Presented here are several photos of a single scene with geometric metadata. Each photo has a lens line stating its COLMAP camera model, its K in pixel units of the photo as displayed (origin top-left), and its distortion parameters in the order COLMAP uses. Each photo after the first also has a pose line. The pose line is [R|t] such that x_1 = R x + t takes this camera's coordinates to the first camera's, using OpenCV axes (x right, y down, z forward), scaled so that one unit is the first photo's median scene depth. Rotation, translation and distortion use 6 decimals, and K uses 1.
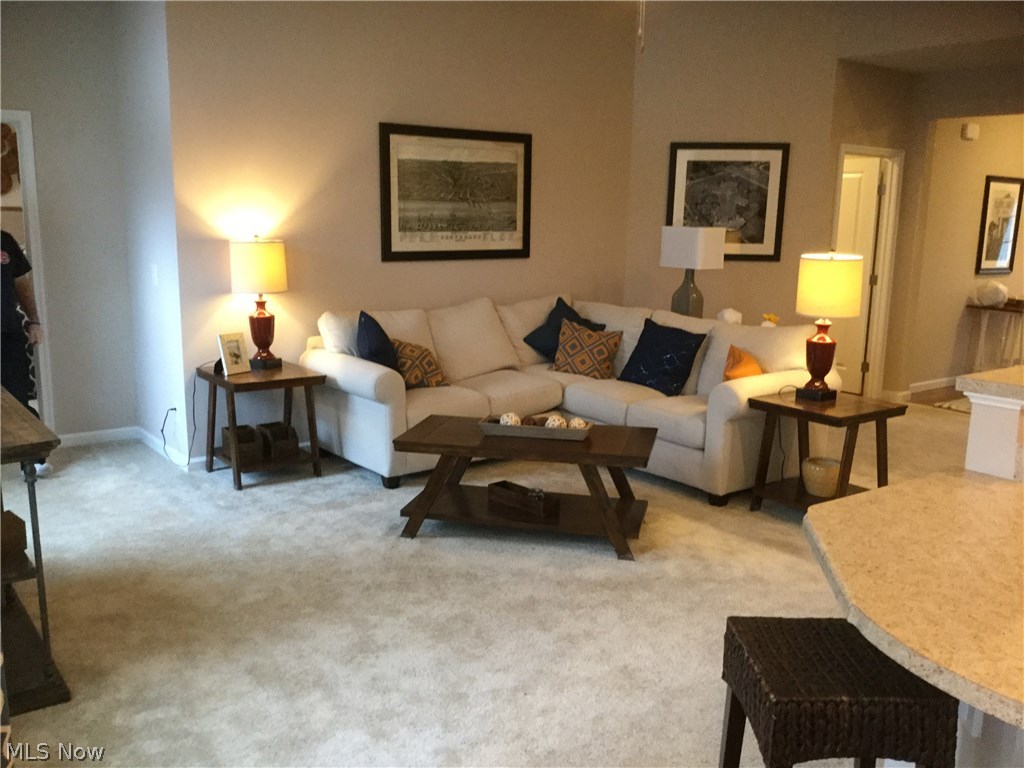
lens RADIAL K [[904.4, 0, 512.0], [0, 904.4, 384.0], [0, 0, 1]] dist [0.008060, -0.010722]
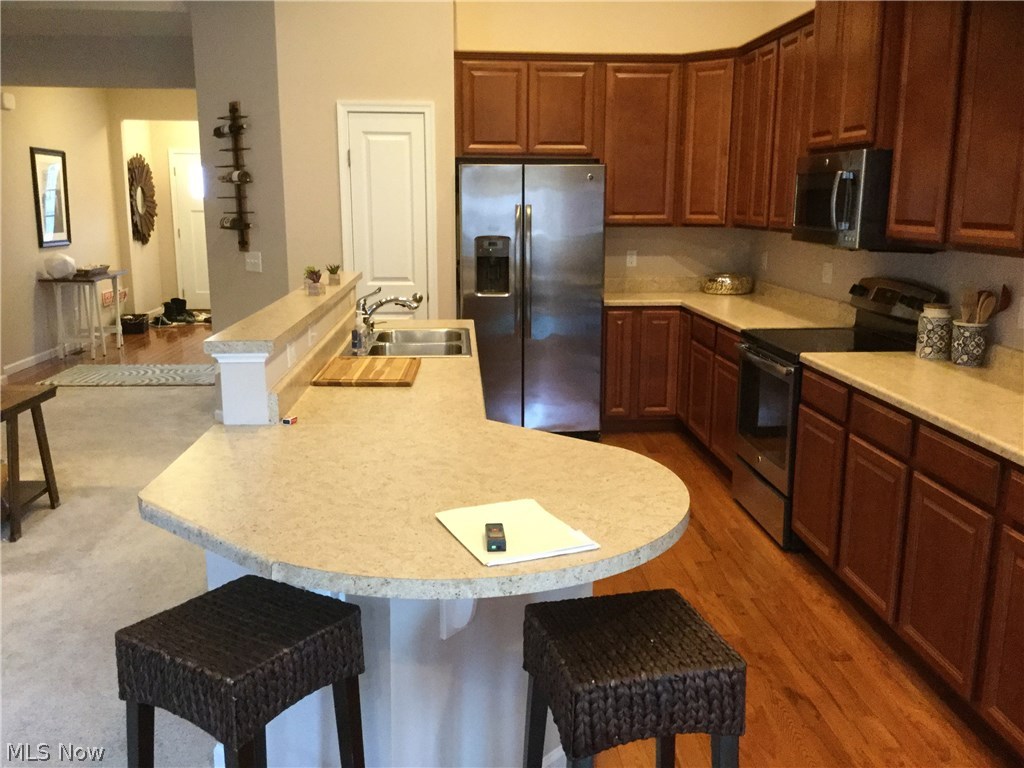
lens RADIAL K [[904.4, 0, 512.0], [0, 904.4, 384.0], [0, 0, 1]] dist [0.008060, -0.010722]
pose [[0.542457, -0.182788, 0.819957, -0.193415], [0.158815, 0.980755, 0.113567, -0.022202], [-0.824936, 0.068616, 0.561046, 0.111526]]
